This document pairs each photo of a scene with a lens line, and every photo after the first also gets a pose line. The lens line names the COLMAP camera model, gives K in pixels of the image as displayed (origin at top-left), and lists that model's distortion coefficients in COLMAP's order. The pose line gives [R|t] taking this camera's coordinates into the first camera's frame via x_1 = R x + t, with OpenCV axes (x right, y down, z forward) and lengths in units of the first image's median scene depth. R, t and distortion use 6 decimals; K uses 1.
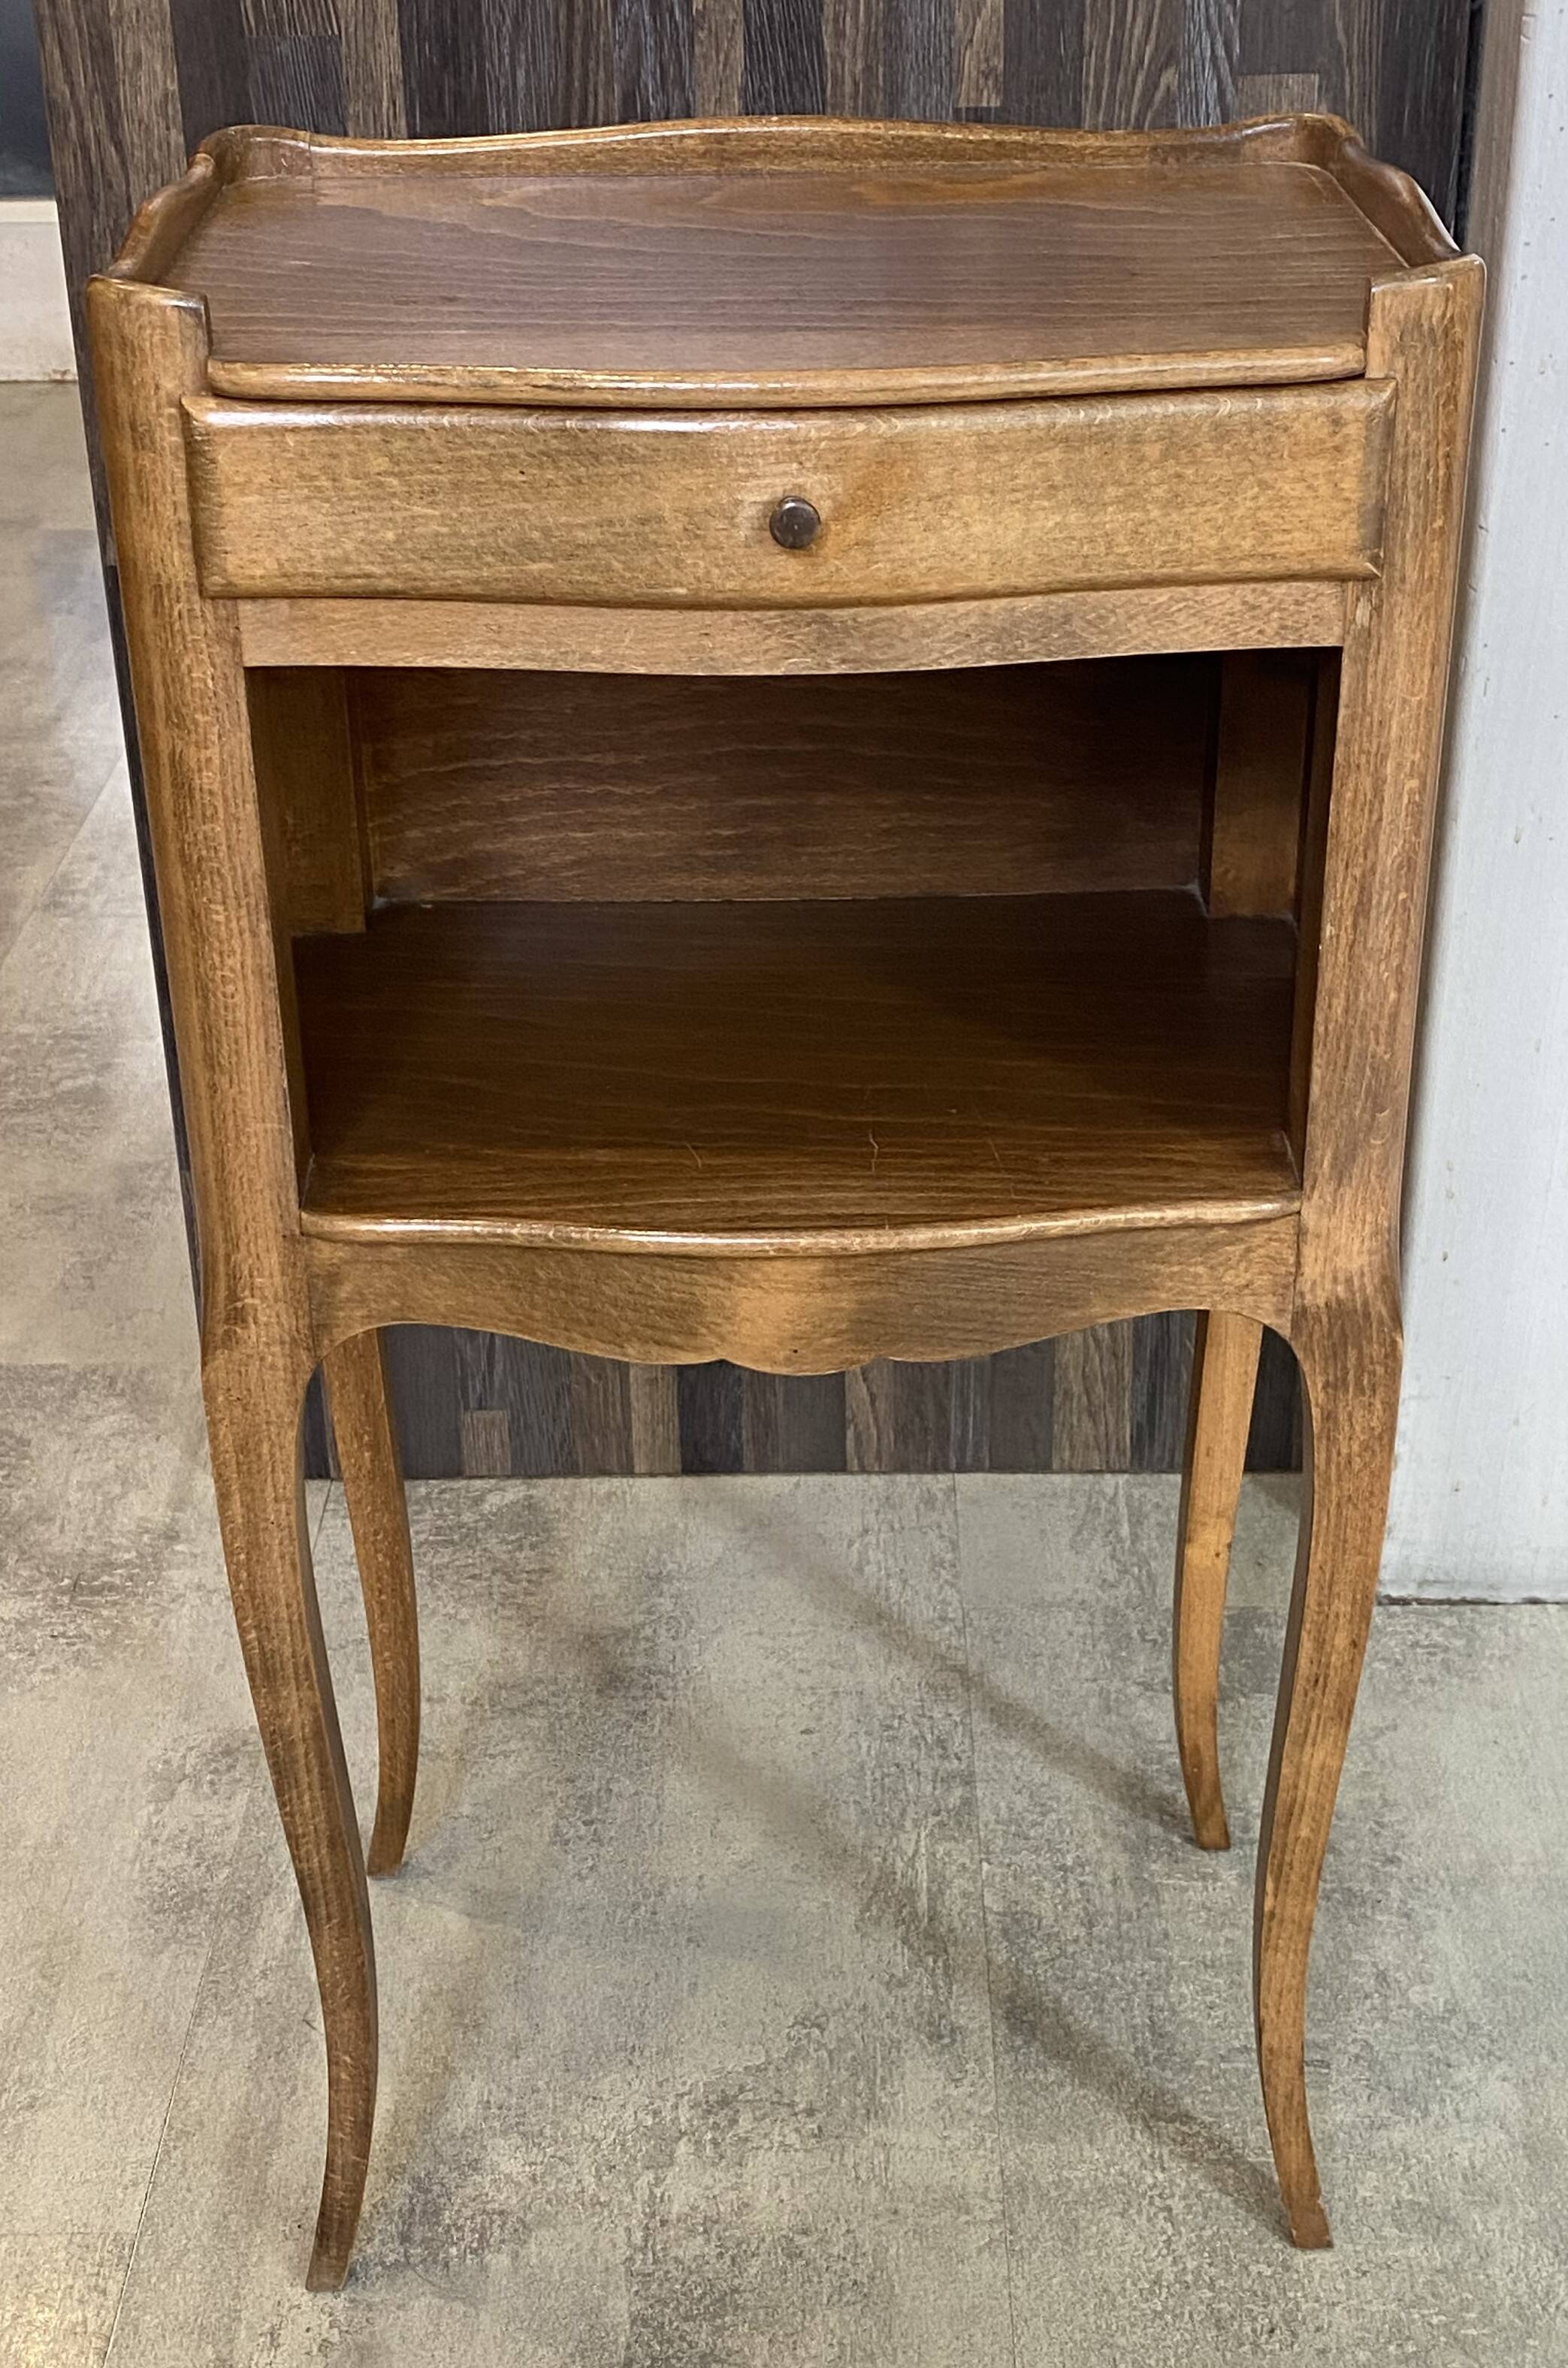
lens RADIAL K [[3212.6, 0, 820.3], [0, 3212.6, 1150.6], [0, 0, 1]] dist [-0.009319, 0.000000]
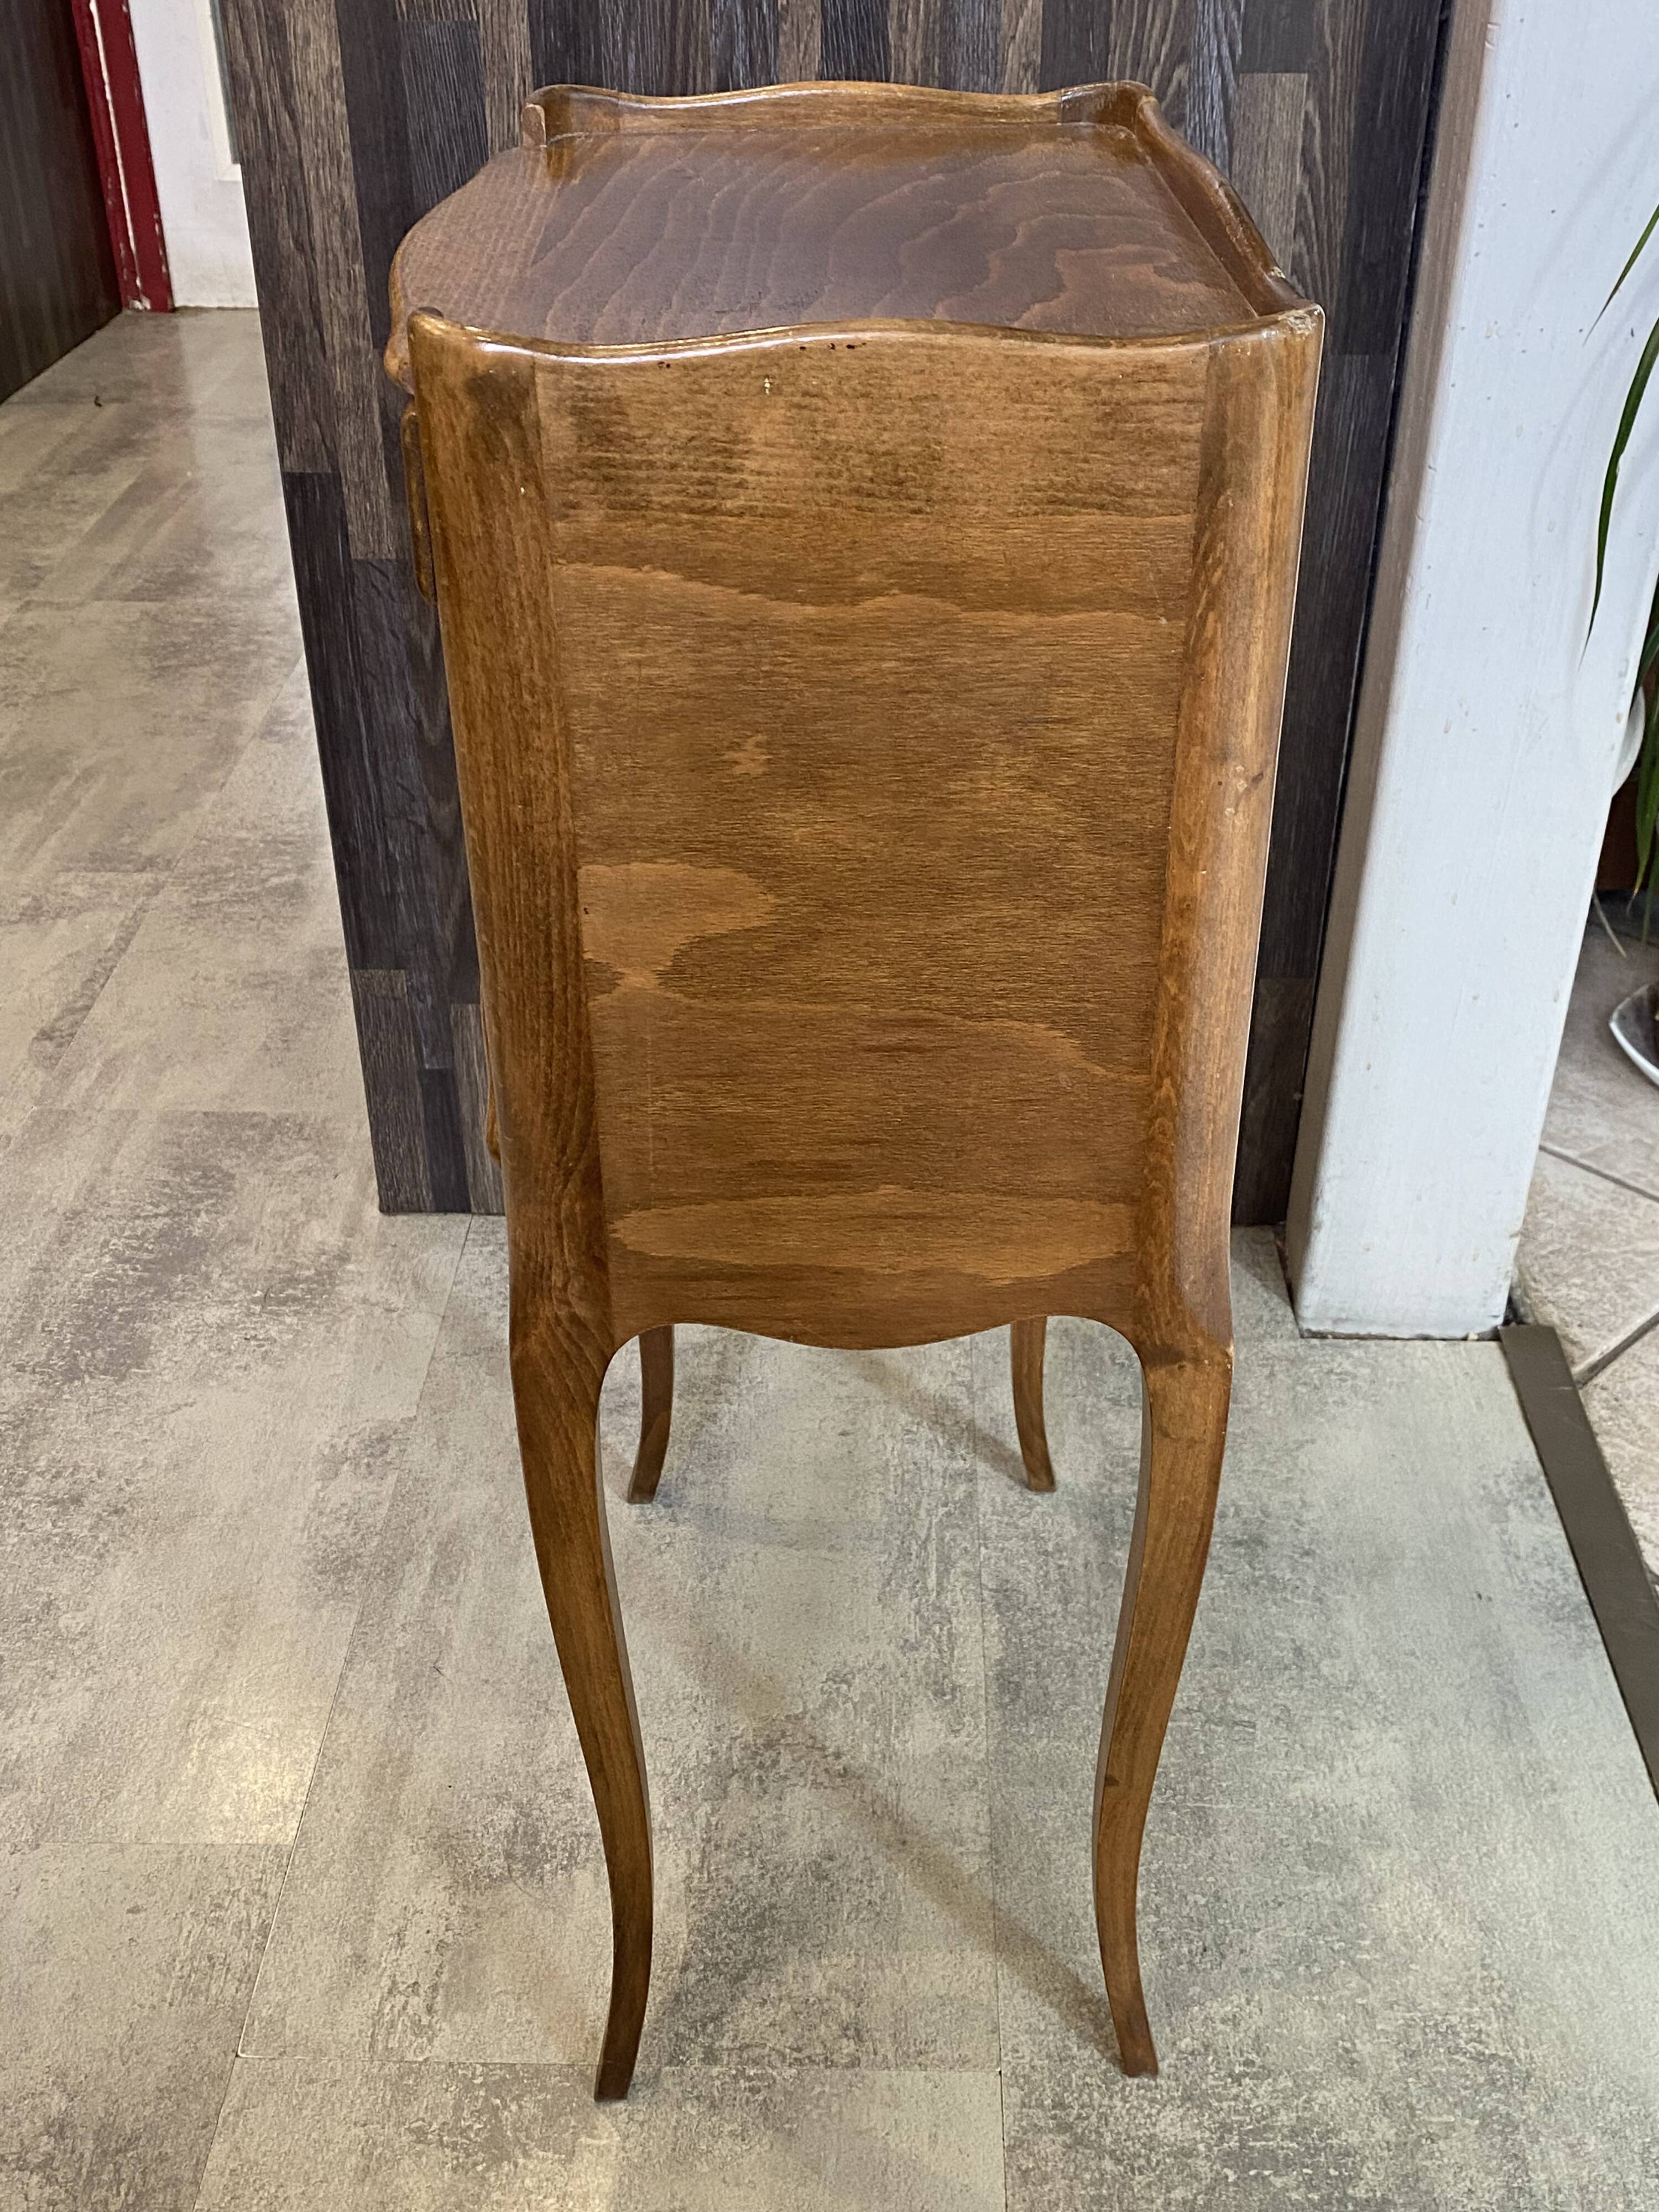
lens RADIAL K [[2351.6, 0, 864.8], [0, 2351.6, 1105.8], [0, 0, 1]] dist [-0.010218, 0.000000]
pose [[0.999728, 0.023261, -0.001467, 0.002688], [-0.023040, 0.995824, 0.088337, -0.030153], [0.003516, -0.088280, 0.996090, 0.106957]]
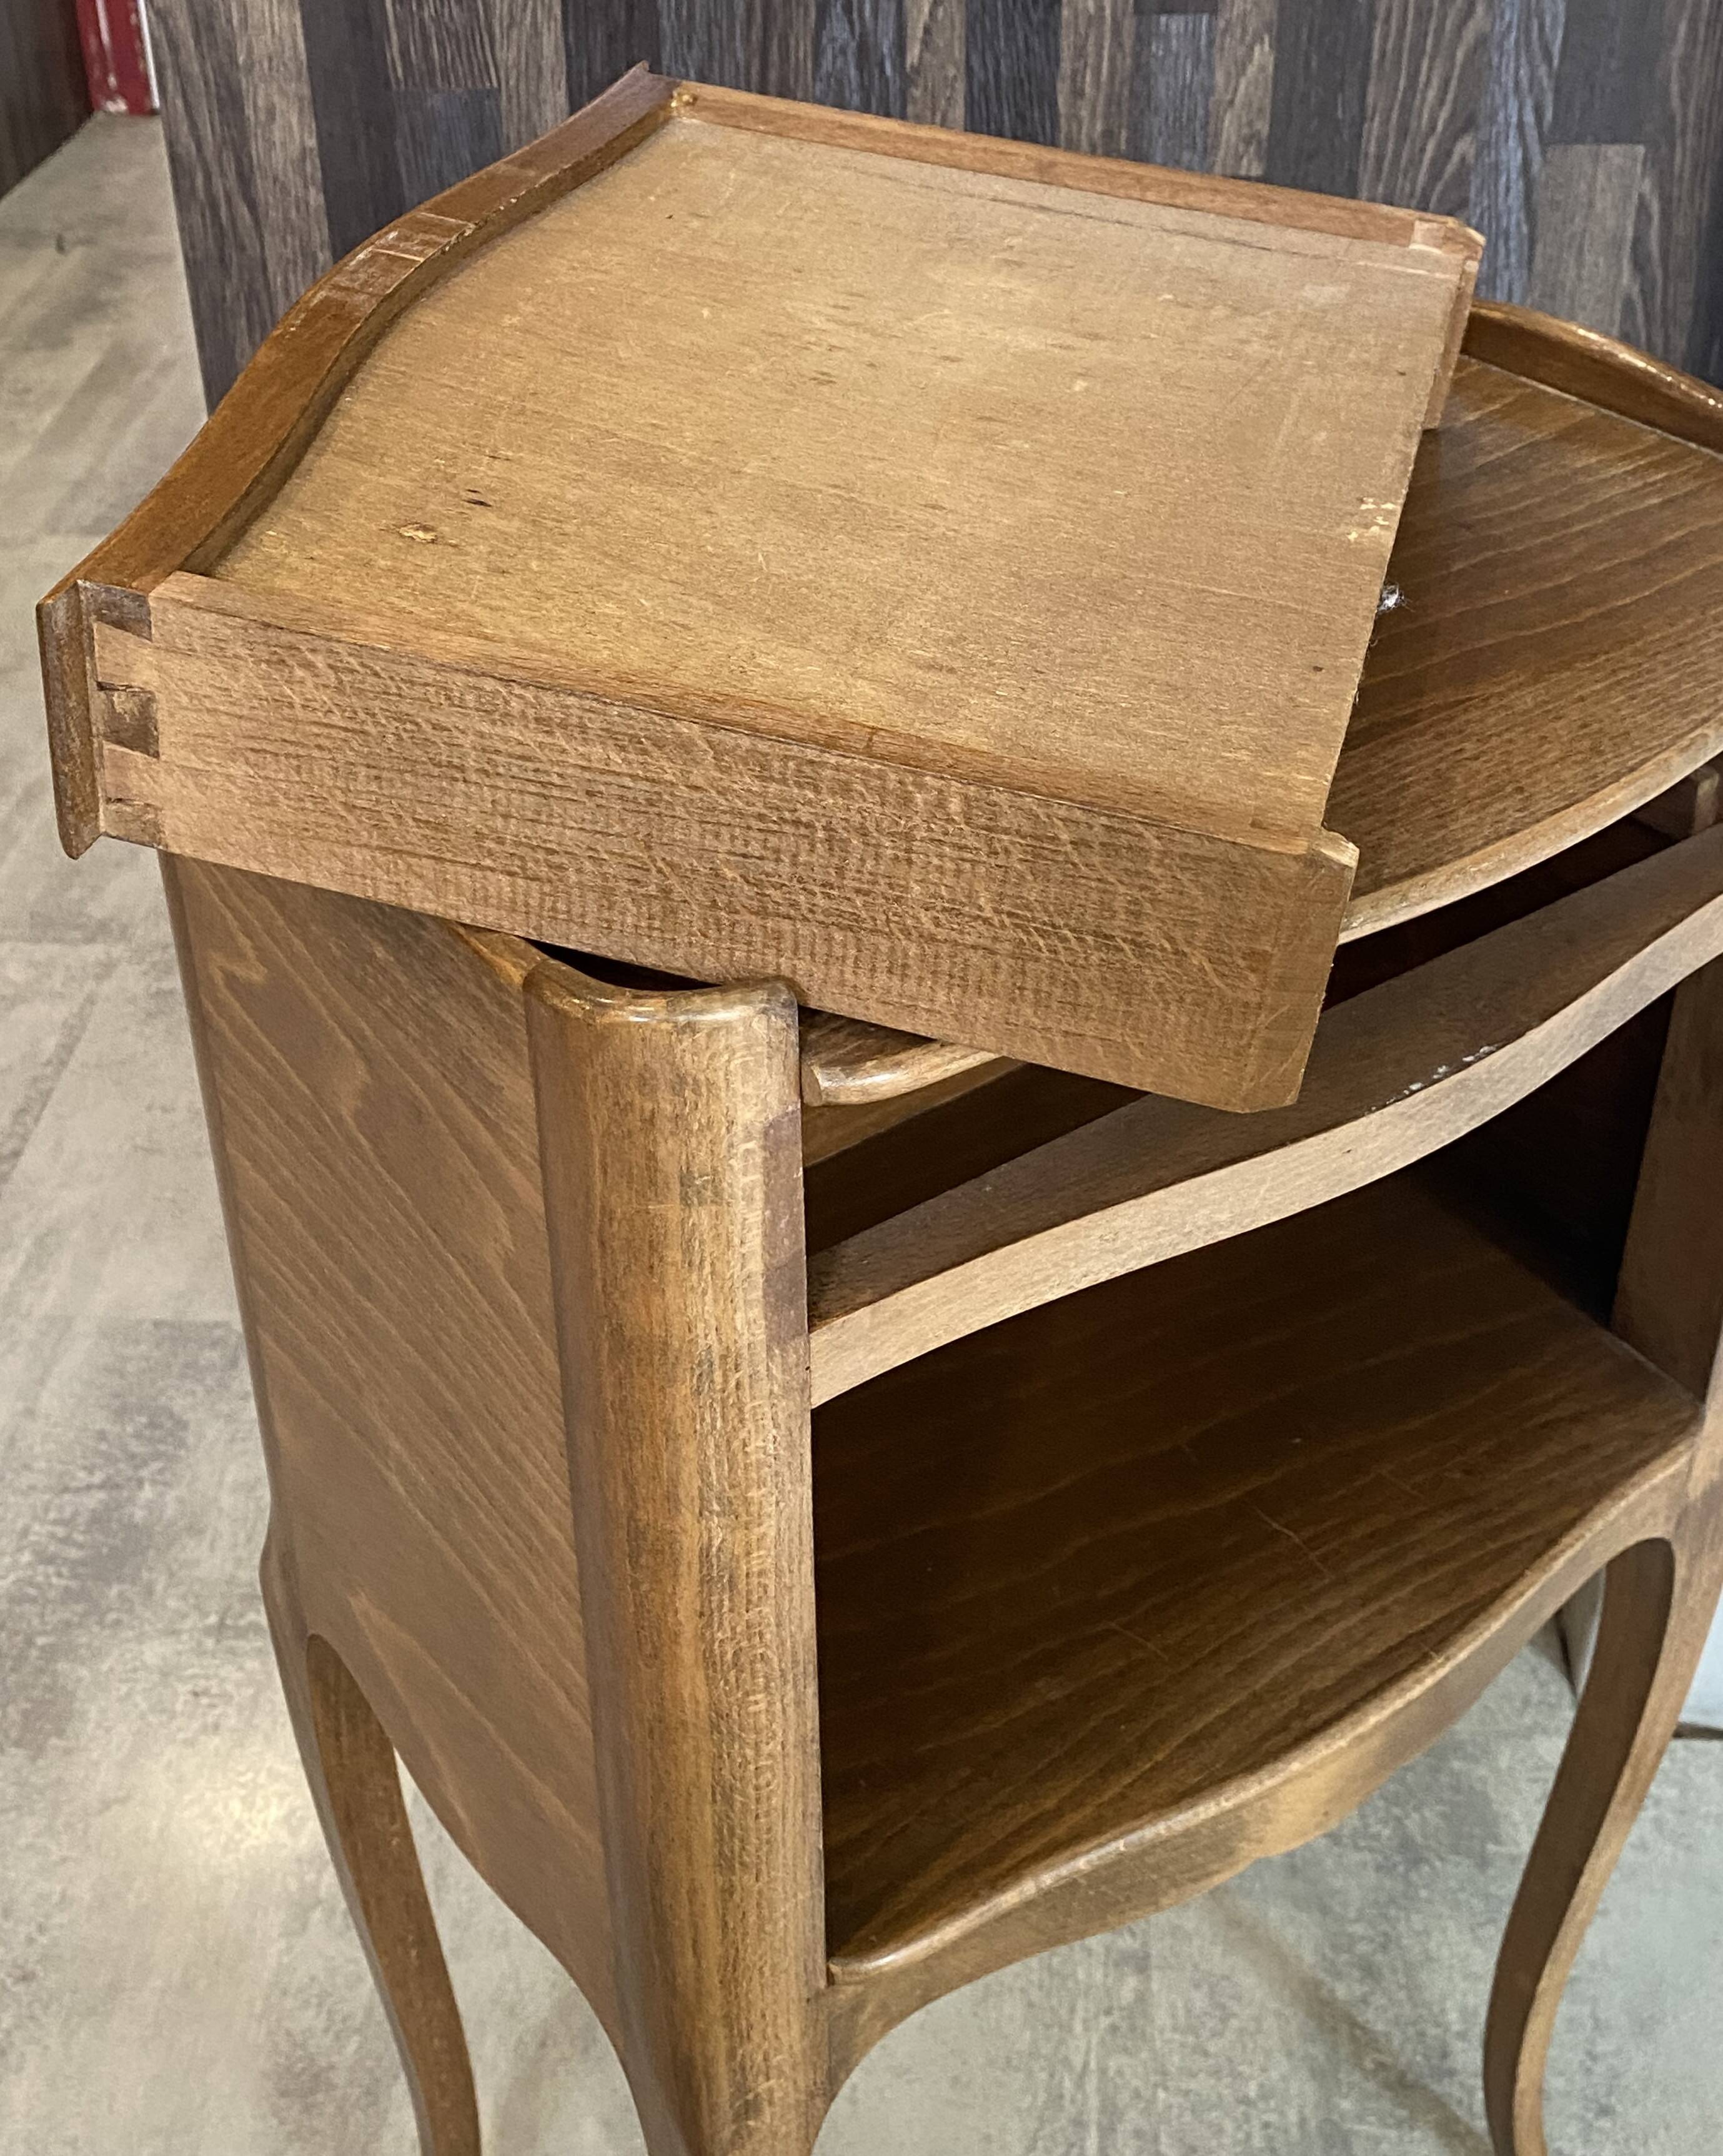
lens RADIAL K [[2715.5, 0, 763.8], [0, 2715.5, 886.9], [0, 0, 1]] dist [-0.000419, 0.000000]
pose [[0.996701, 0.032556, -0.074350, -0.016463], [-0.025156, 0.994830, 0.098392, -0.204858], [0.077169, -0.096197, 0.992366, 0.252693]]
